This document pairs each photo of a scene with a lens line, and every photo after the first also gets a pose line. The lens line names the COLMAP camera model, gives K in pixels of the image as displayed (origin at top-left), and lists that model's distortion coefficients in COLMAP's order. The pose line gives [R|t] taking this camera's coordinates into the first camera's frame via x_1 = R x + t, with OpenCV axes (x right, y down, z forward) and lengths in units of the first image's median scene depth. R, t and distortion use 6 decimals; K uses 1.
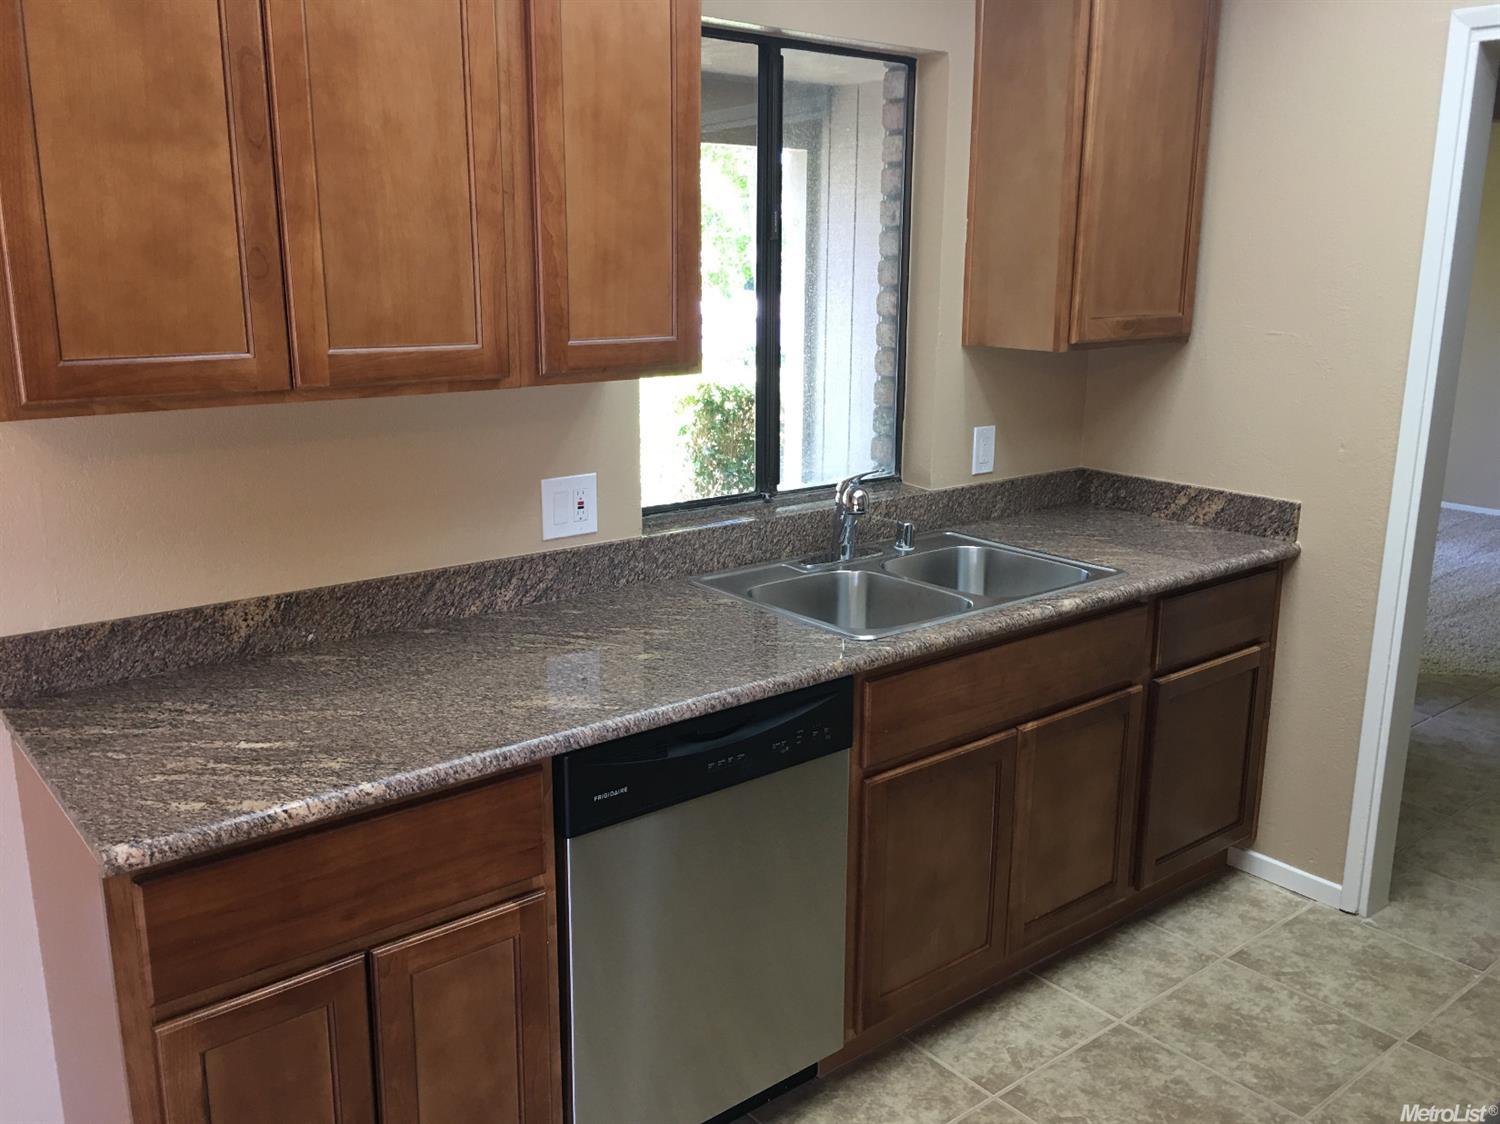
lens RADIAL K [[1286.7, 0, 741.5], [0, 1286.7, 548.6], [0, 0, 1]] dist [0.046116, -0.037535]
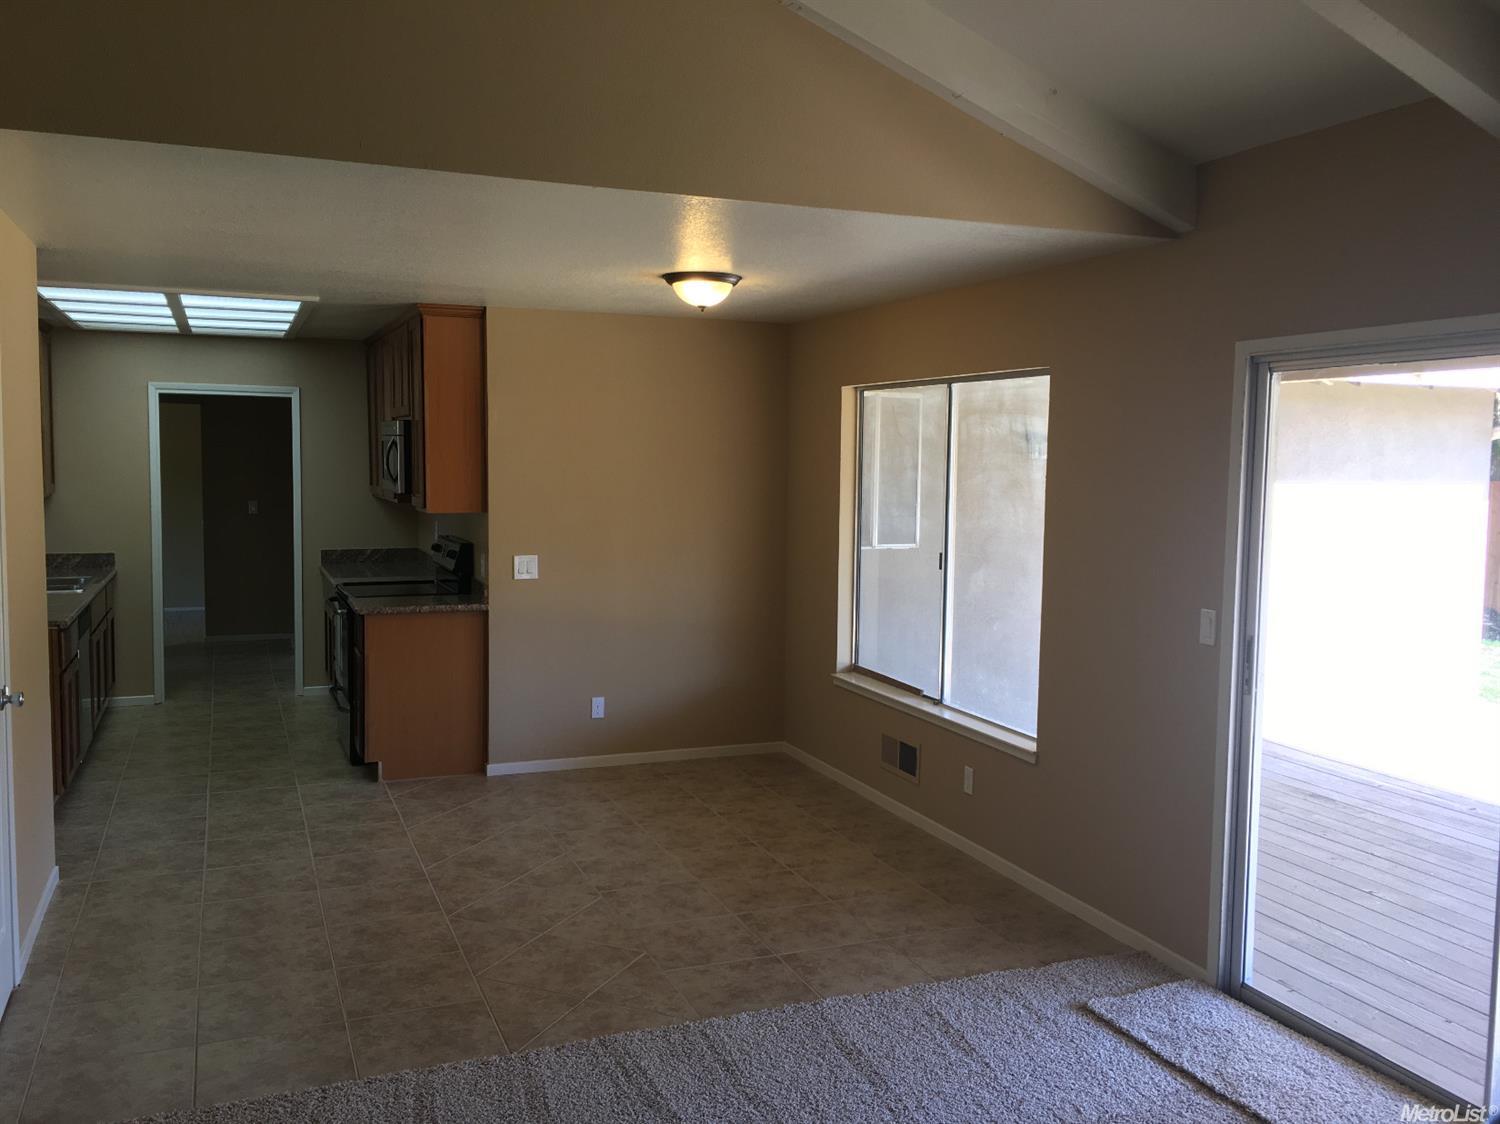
lens RADIAL K [[1286.7, 0, 756.3], [0, 1286.7, 554.6], [0, 0, 1]] dist [0.046116, -0.037535]
pose [[0.293267, -0.078537, 0.952799, -1.678028], [0.206239, 0.978351, 0.017163, 0.189722], [-0.933520, 0.191471, 0.303115, -0.997194]]
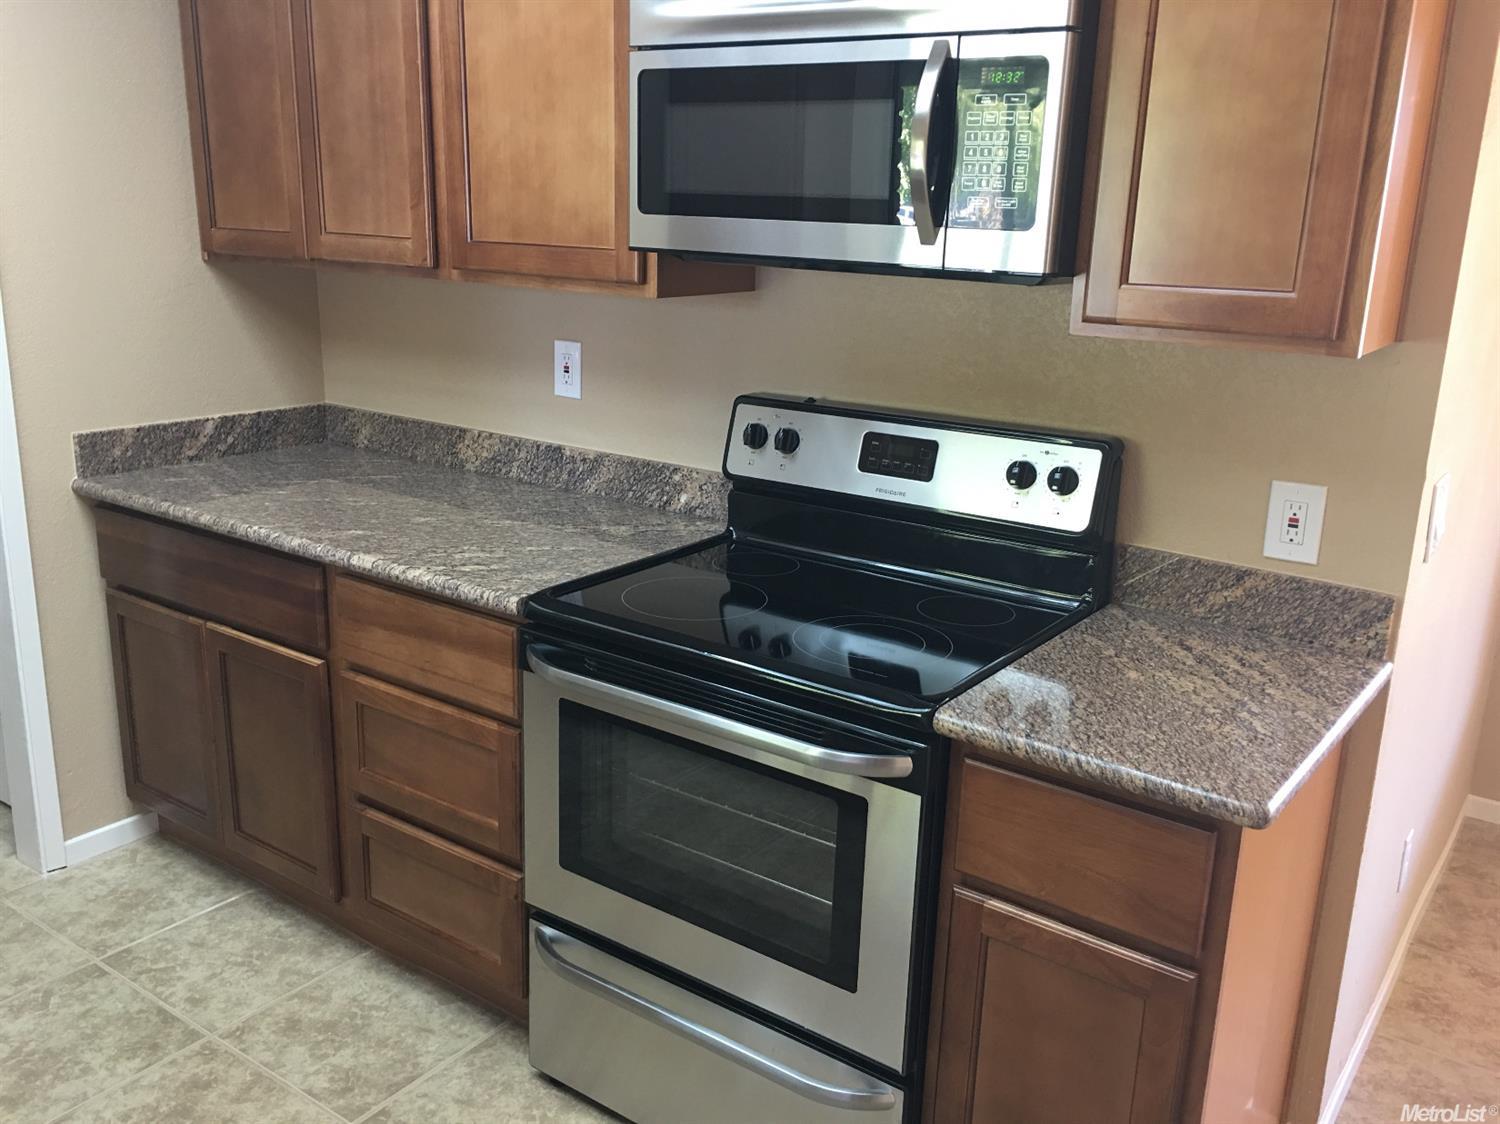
lens RADIAL K [[1286.7, 0, 752.4], [0, 1286.7, 551.5], [0, 0, 1]] dist [0.046116, -0.037535]
pose [[-0.262699, -0.268370, 0.926804, -0.306199], [0.189378, 0.927517, 0.322255, -0.086076], [-0.946110, 0.260173, -0.192835, 0.440210]]
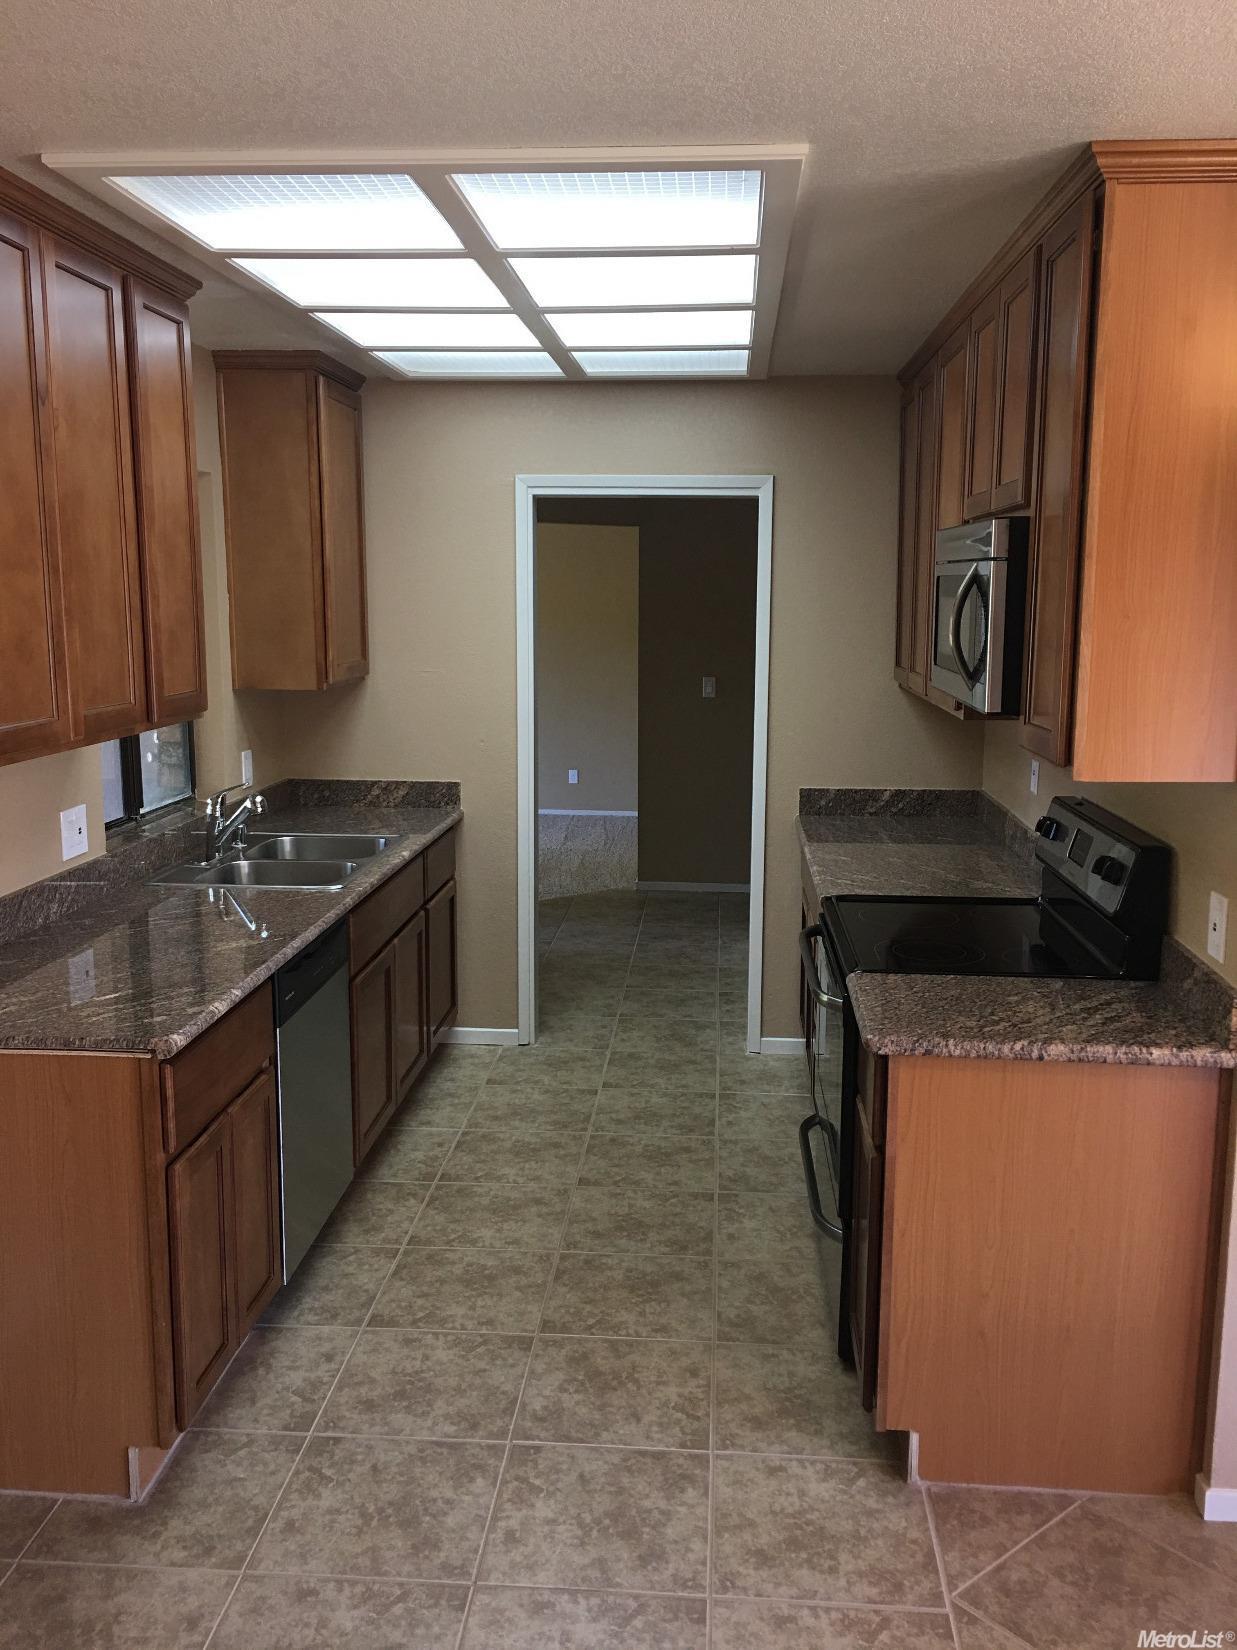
lens RADIAL K [[1415.4, 0, 632.3], [0, 1415.4, 818.9], [0, 0, 1]] dist [0.046116, -0.037535]
pose [[0.683241, -0.122081, 0.719916, -0.614756], [0.166458, 0.986005, 0.009225, 0.025471], [-0.710967, 0.113533, 0.694000, -0.273112]]
